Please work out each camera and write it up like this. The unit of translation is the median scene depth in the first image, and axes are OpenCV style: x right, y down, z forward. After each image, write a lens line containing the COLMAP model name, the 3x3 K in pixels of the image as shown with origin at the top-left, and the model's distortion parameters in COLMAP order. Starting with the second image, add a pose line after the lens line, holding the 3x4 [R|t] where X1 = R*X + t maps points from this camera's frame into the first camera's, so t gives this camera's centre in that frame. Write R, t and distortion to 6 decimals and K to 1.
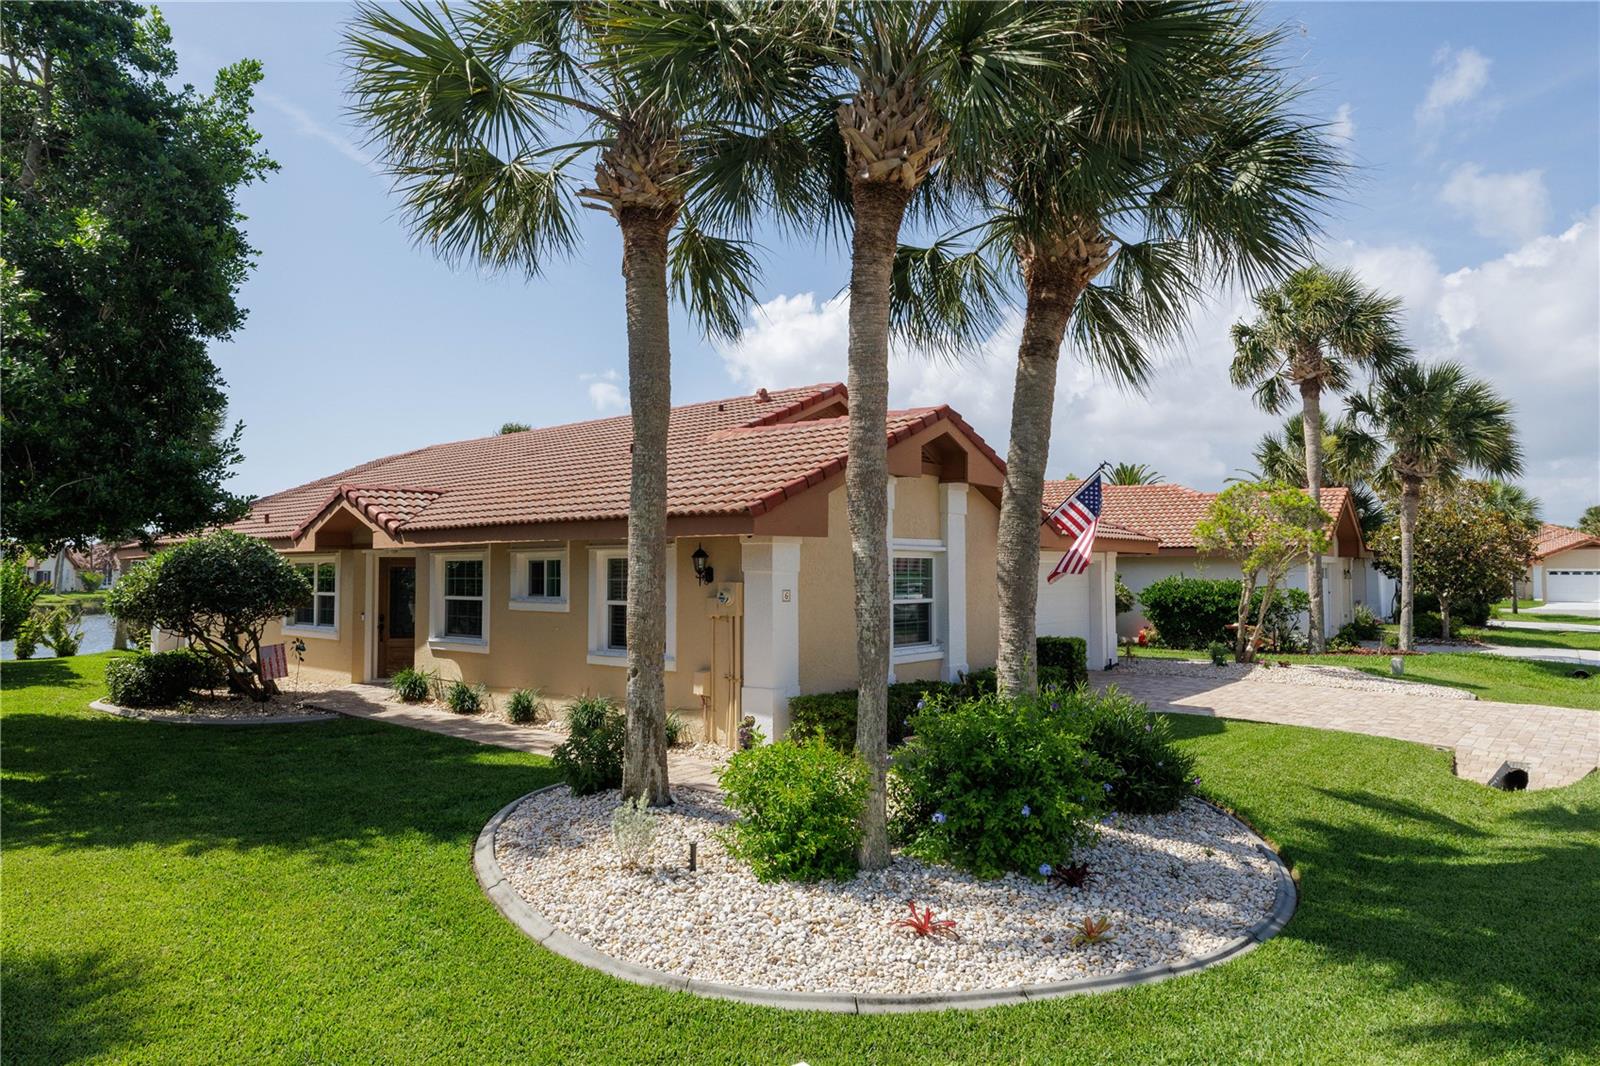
lens RADIAL K [[1007.0, 0, 800.0], [0, 1007.0, 533.0], [0, 0, 1]] dist [0.001198, 0.001596]
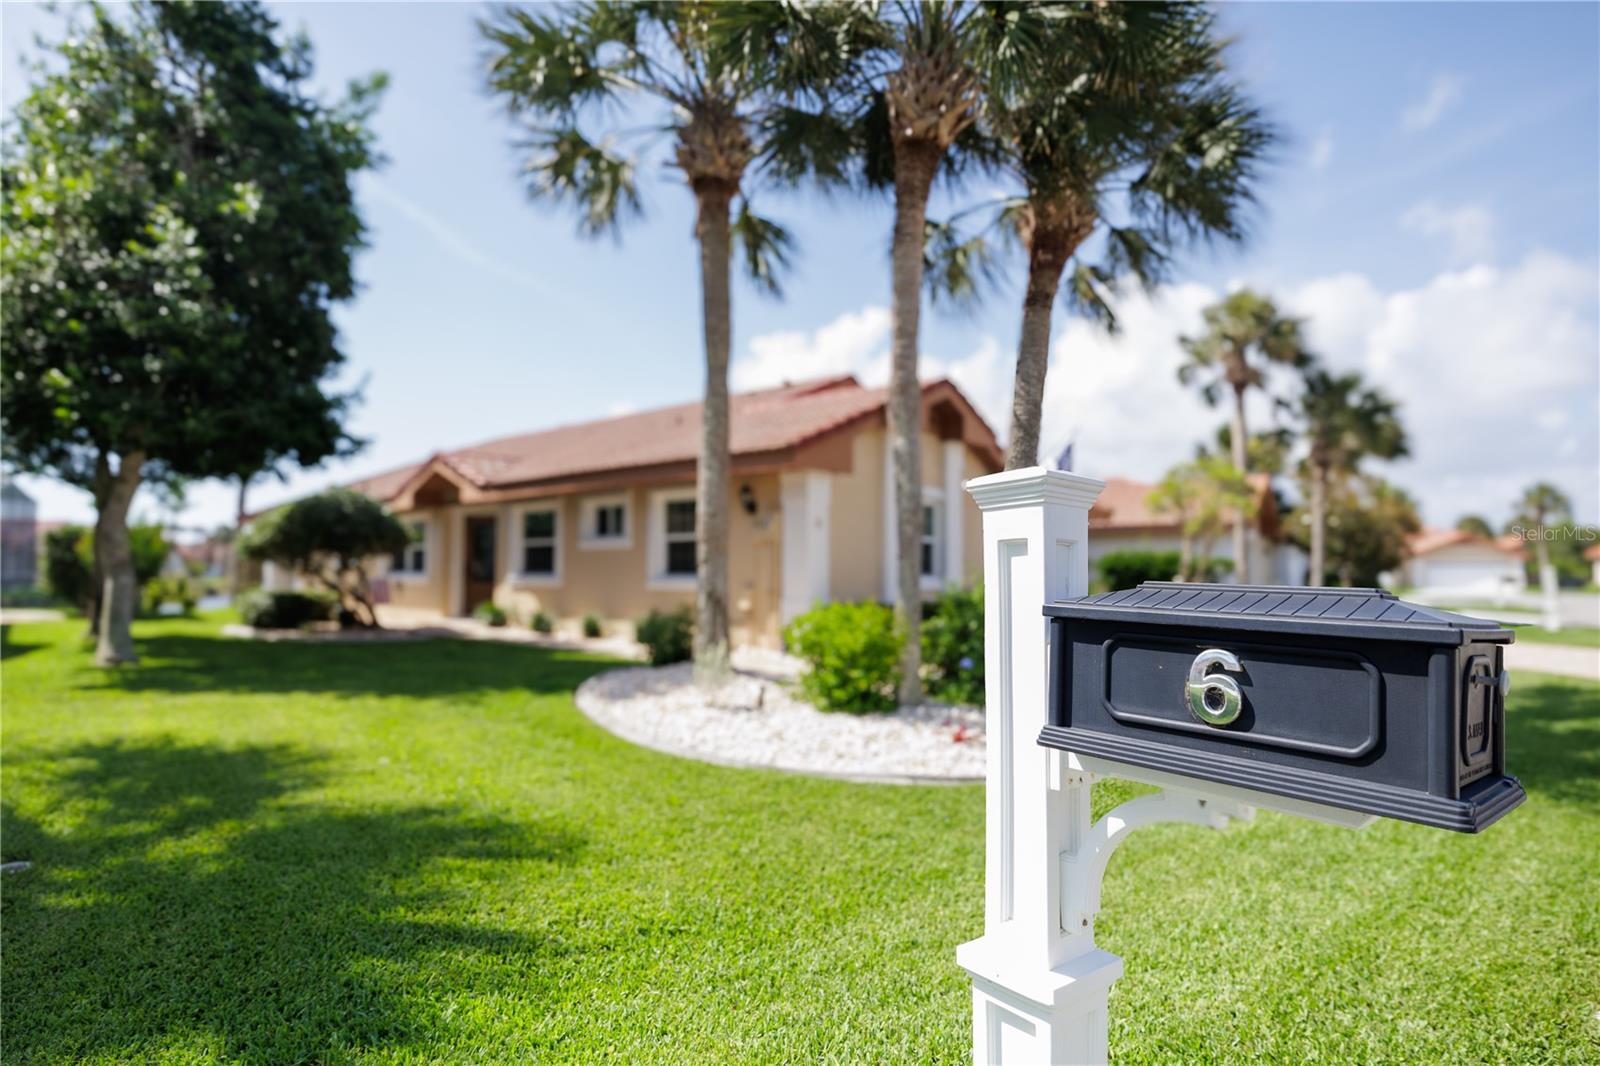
lens RADIAL K [[846.1, 0, 800.0], [0, 846.1, 533.0], [0, 0, 1]] dist [0.013905, -0.000299]
pose [[0.999986, 0.004660, 0.002658, -0.039007], [-0.004661, 0.999989, 0.000389, 0.076116], [-0.002656, -0.000401, 0.999996, -0.011140]]
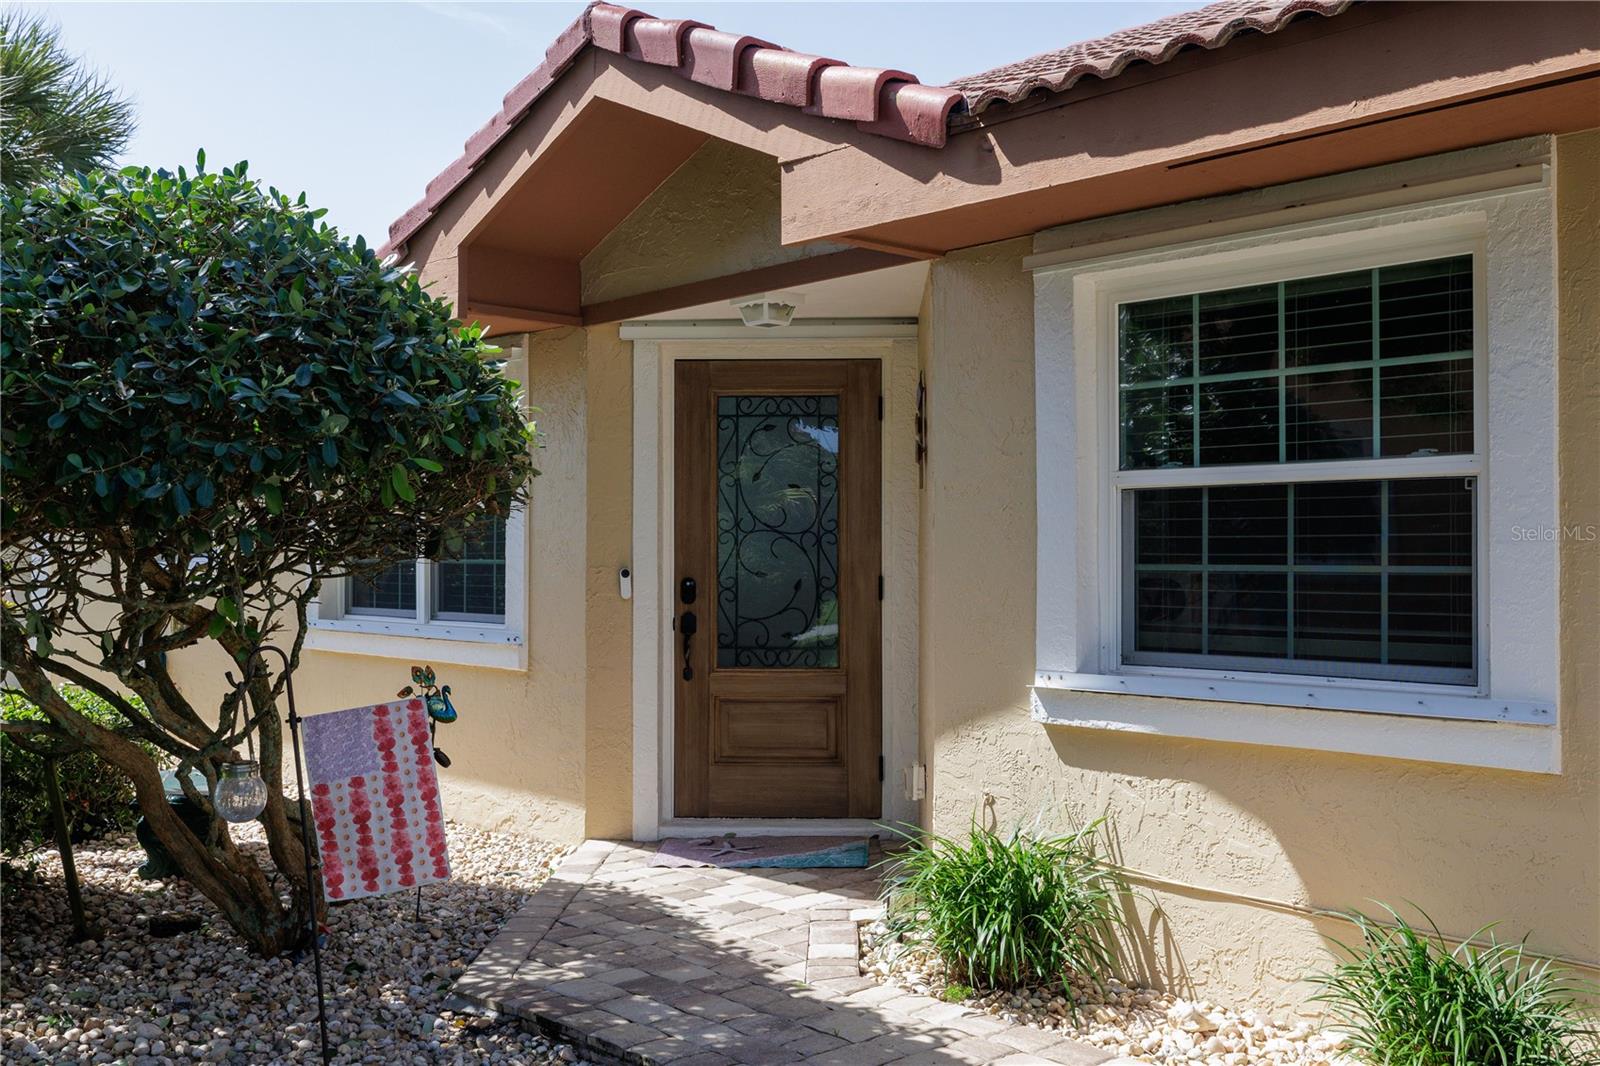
lens RADIAL K [[1587.1, 0, 800.0], [0, 1587.1, 533.0], [0, 0, 1]] dist [-0.005582, -0.004343]
pose [[0.992625, 0.002844, -0.121190, -0.593179], [-0.000133, 0.999750, 0.022372, 0.106298], [0.121224, -0.022191, 0.992377, 1.048445]]
